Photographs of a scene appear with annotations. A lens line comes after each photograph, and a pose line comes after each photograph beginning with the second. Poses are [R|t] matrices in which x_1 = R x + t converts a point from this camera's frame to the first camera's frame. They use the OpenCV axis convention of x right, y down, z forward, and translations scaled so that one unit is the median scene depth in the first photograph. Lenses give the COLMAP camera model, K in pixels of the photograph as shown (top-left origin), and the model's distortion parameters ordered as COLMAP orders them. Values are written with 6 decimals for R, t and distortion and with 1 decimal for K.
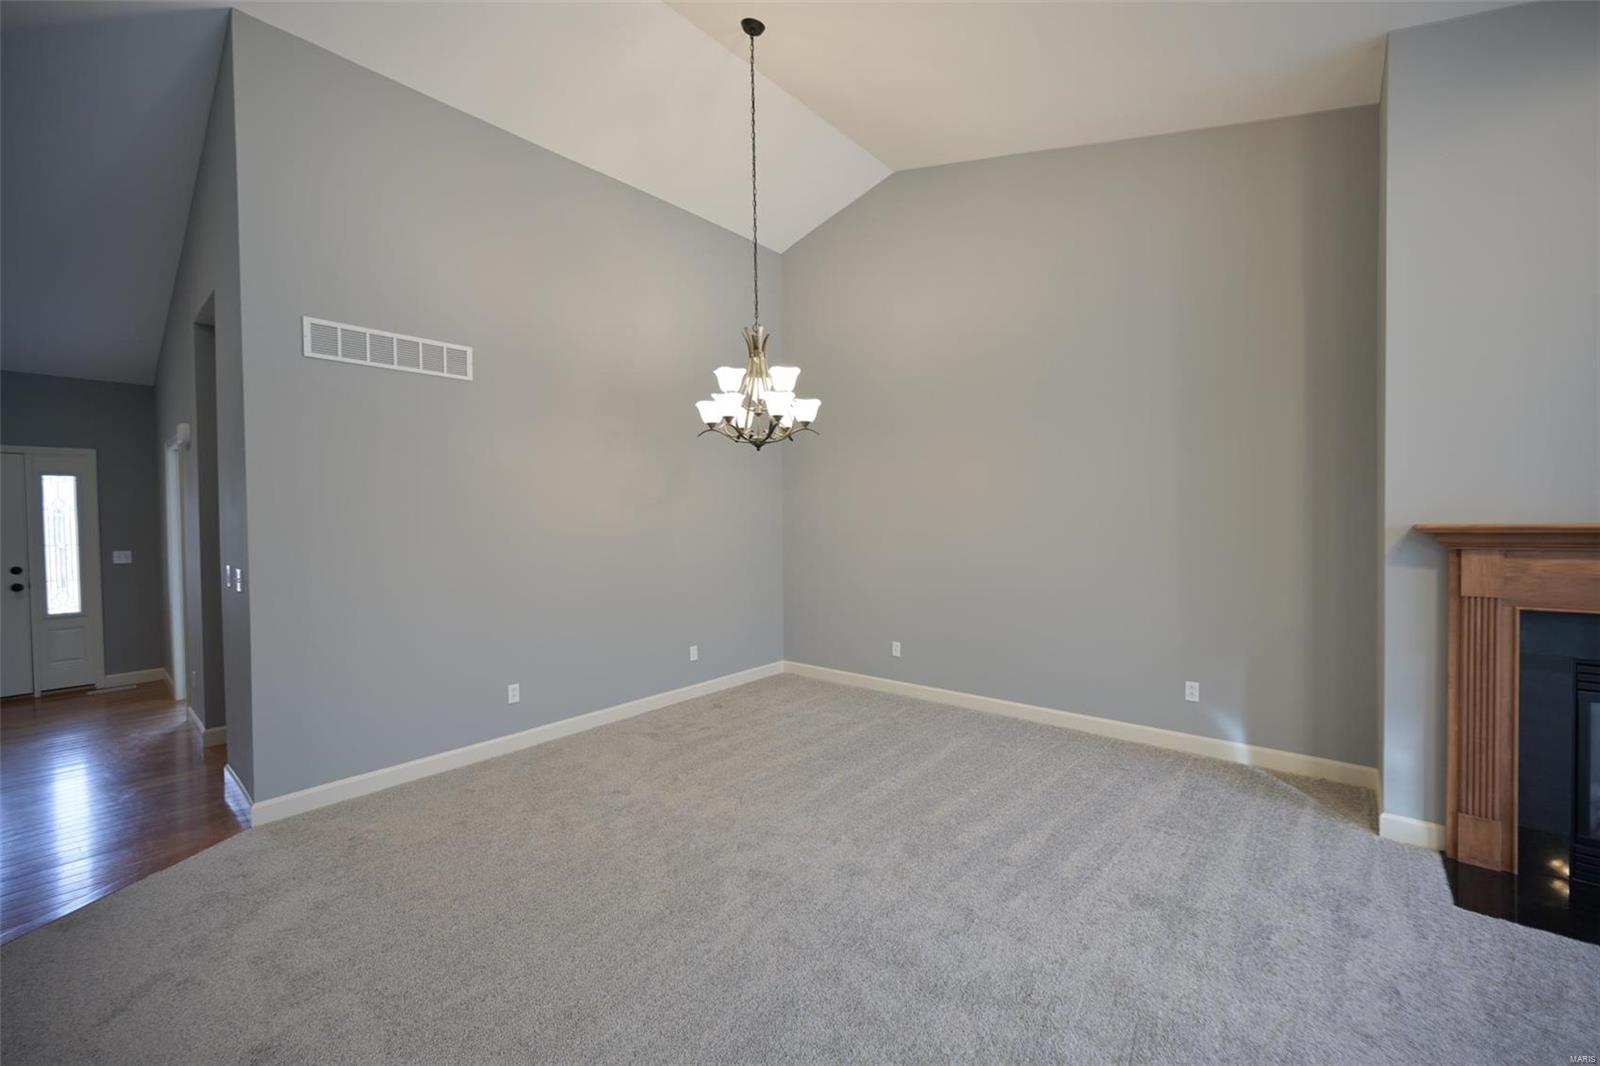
lens RADIAL K [[642.1, 0, 800.0], [0, 642.1, 533.0], [0, 0, 1]] dist [-0.002432, -0.000328]
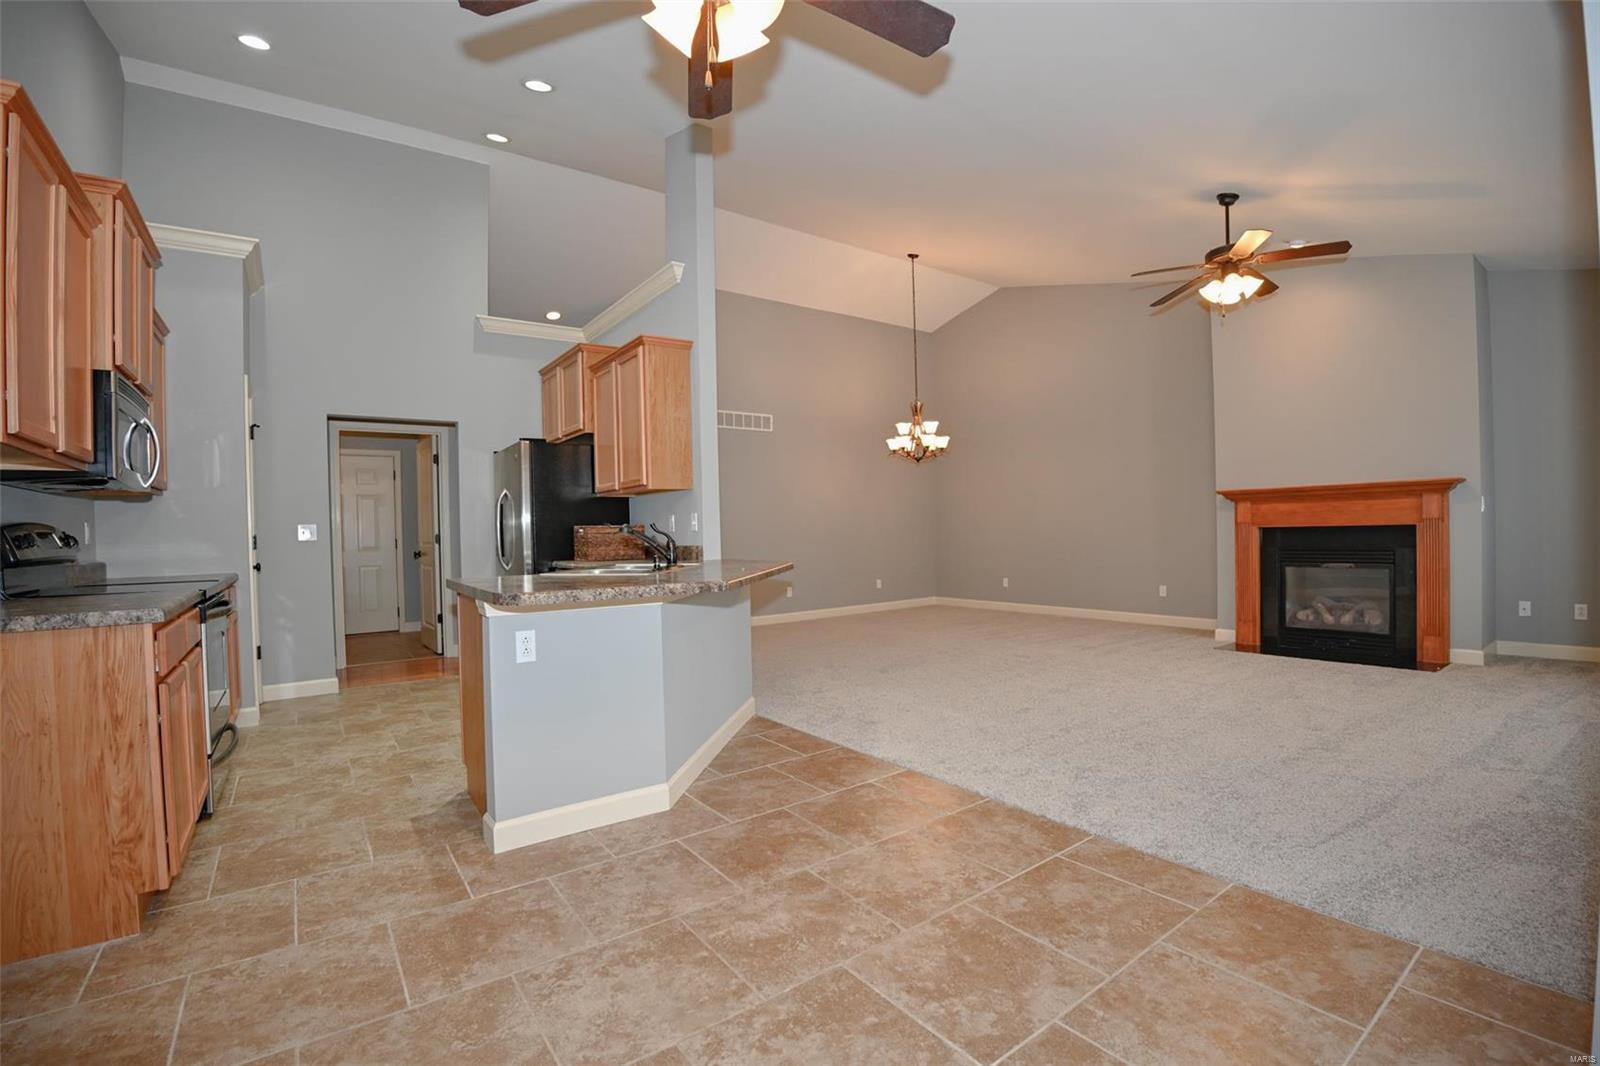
lens RADIAL K [[700.3, 0, 800.0], [0, 700.3, 533.0], [0, 0, 1]] dist [-0.047074, 0.000519]
pose [[0.973541, -0.005271, -0.228450, 0.075478], [0.002542, 0.999922, -0.012238, 0.118329], [0.228497, 0.011334, 0.973479, -1.228841]]
